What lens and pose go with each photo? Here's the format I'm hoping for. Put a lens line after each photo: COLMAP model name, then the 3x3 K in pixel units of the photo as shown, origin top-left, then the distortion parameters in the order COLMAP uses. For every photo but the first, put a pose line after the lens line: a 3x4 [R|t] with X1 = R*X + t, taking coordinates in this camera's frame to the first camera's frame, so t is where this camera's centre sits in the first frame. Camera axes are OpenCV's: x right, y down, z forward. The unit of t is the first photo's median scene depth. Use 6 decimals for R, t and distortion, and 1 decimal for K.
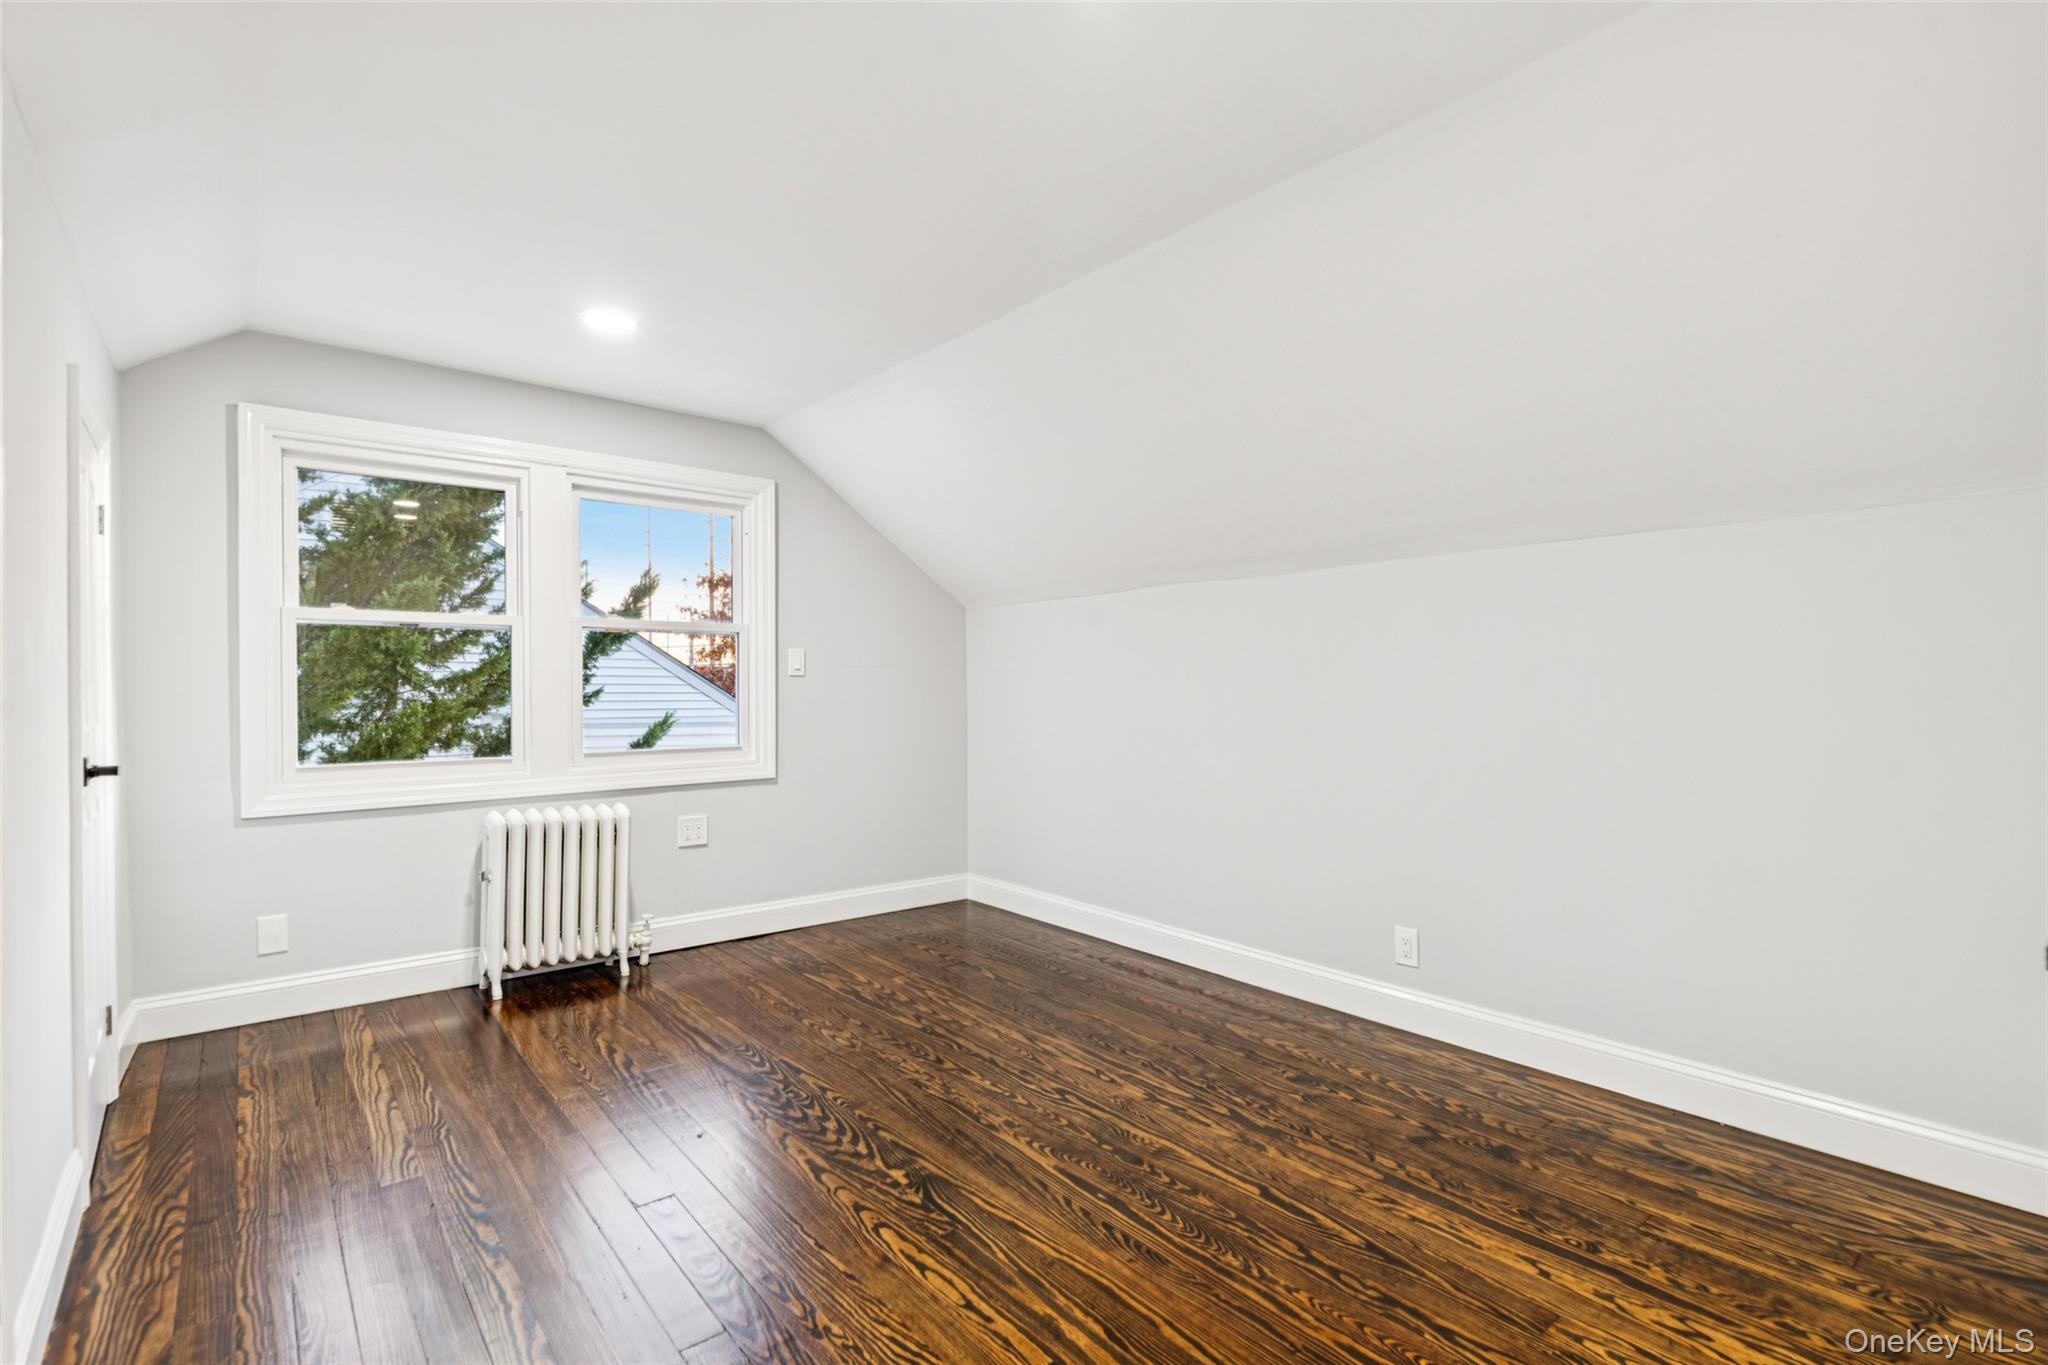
lens RADIAL K [[971.2, 0, 1021.9], [0, 971.2, 681.7], [0, 0, 1]] dist [0.002969, 0.000205]
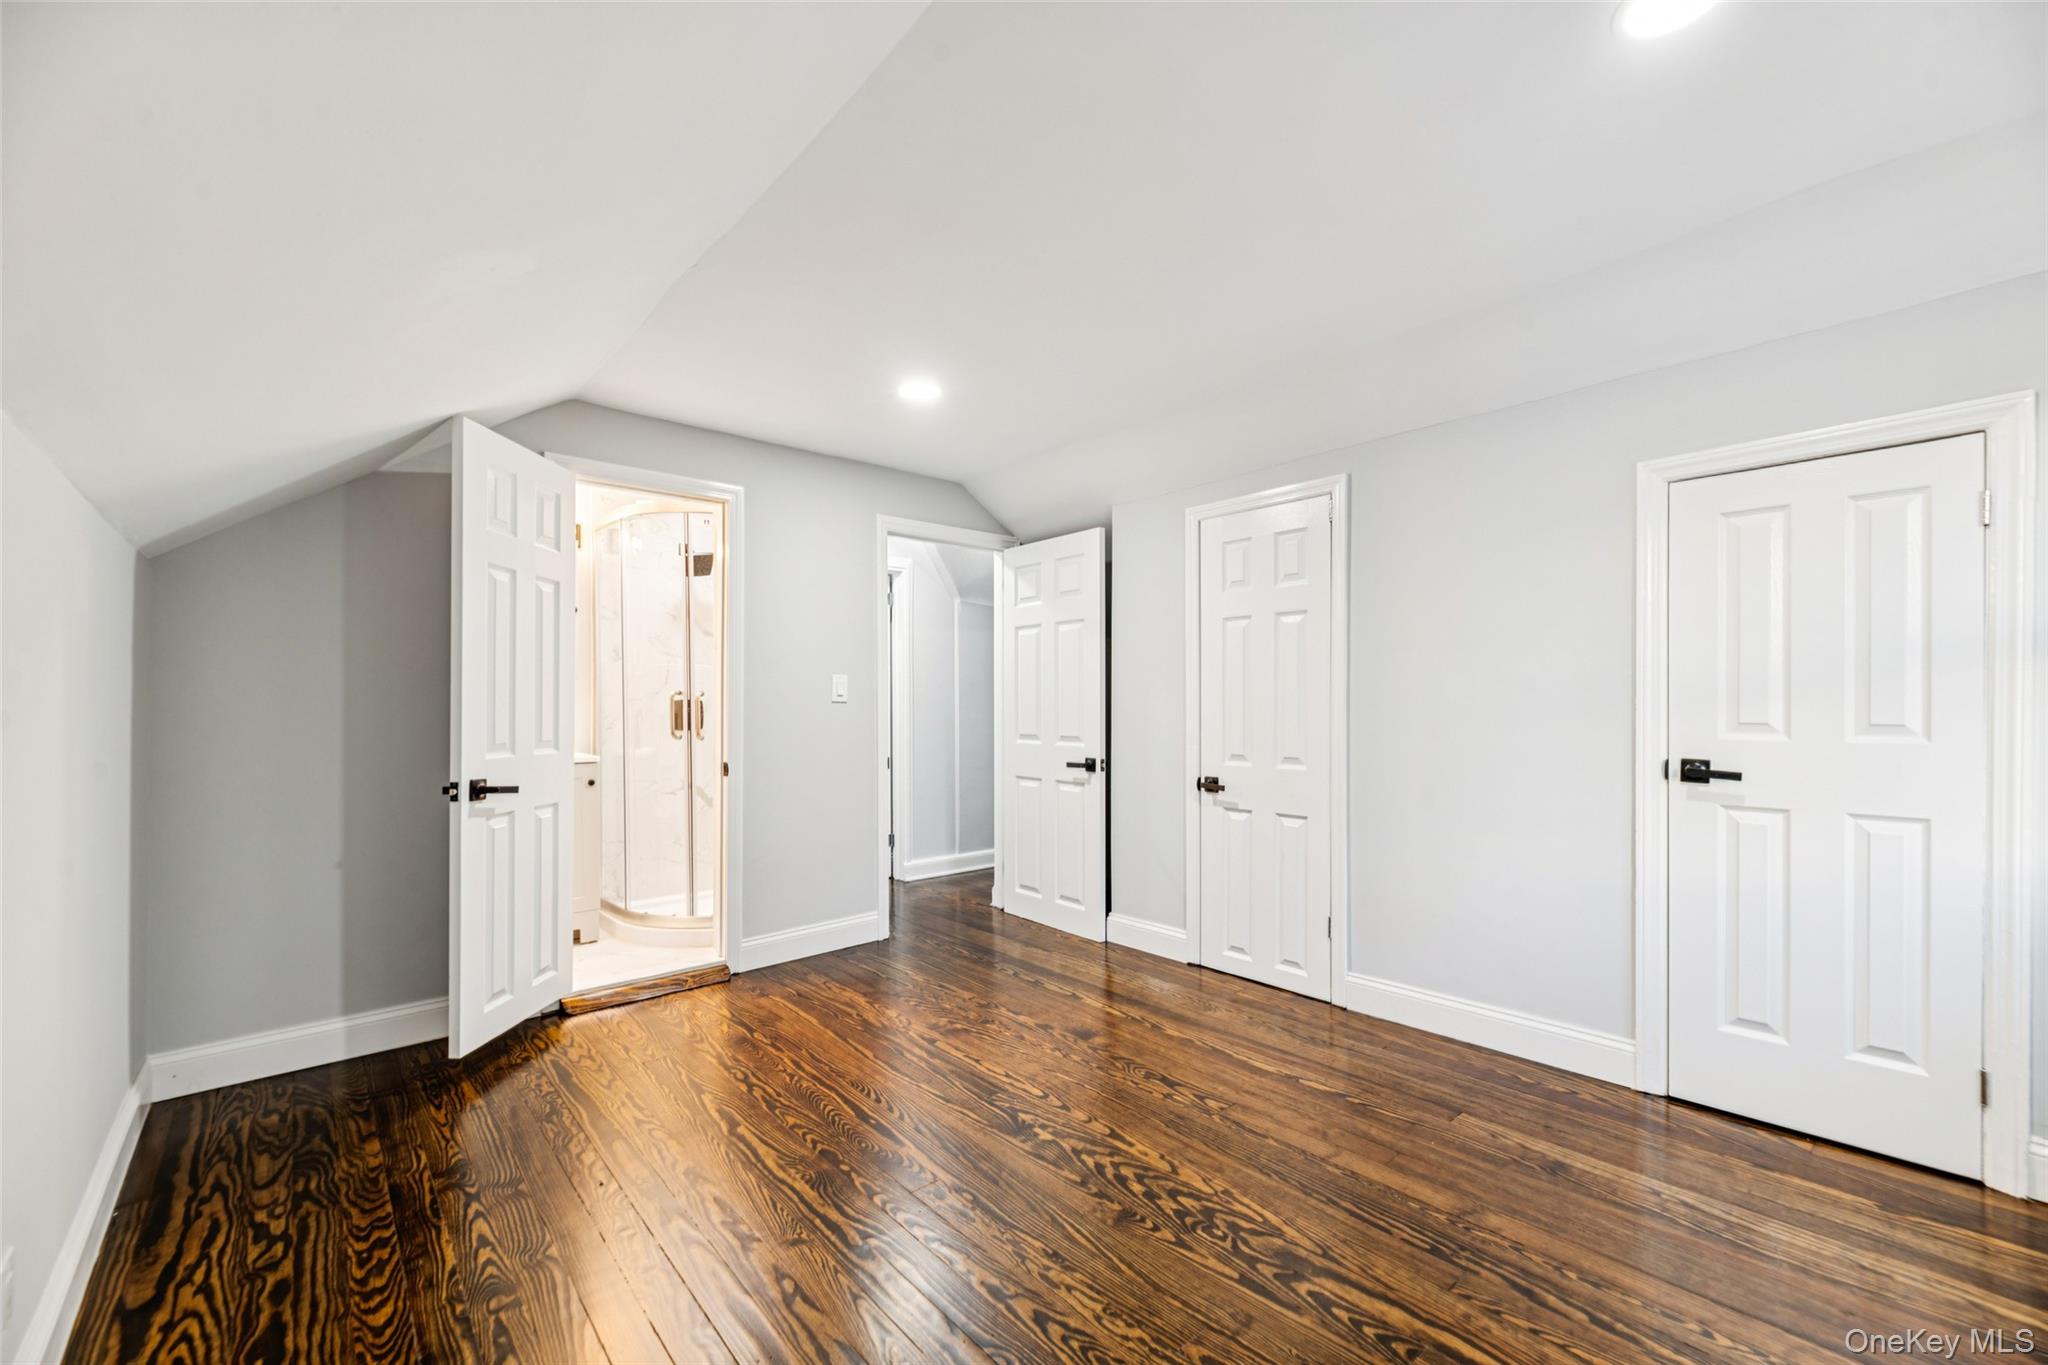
lens RADIAL K [[834.0, 0, 1030.5], [0, 834.0, 702.7], [0, 0, 1]] dist [-0.000734, -0.000010]
pose [[-0.999432, 0.003993, -0.033475, -0.076707], [0.004186, 0.999975, -0.005721, 0.006484], [0.033451, -0.005858, -0.999423, 1.869702]]
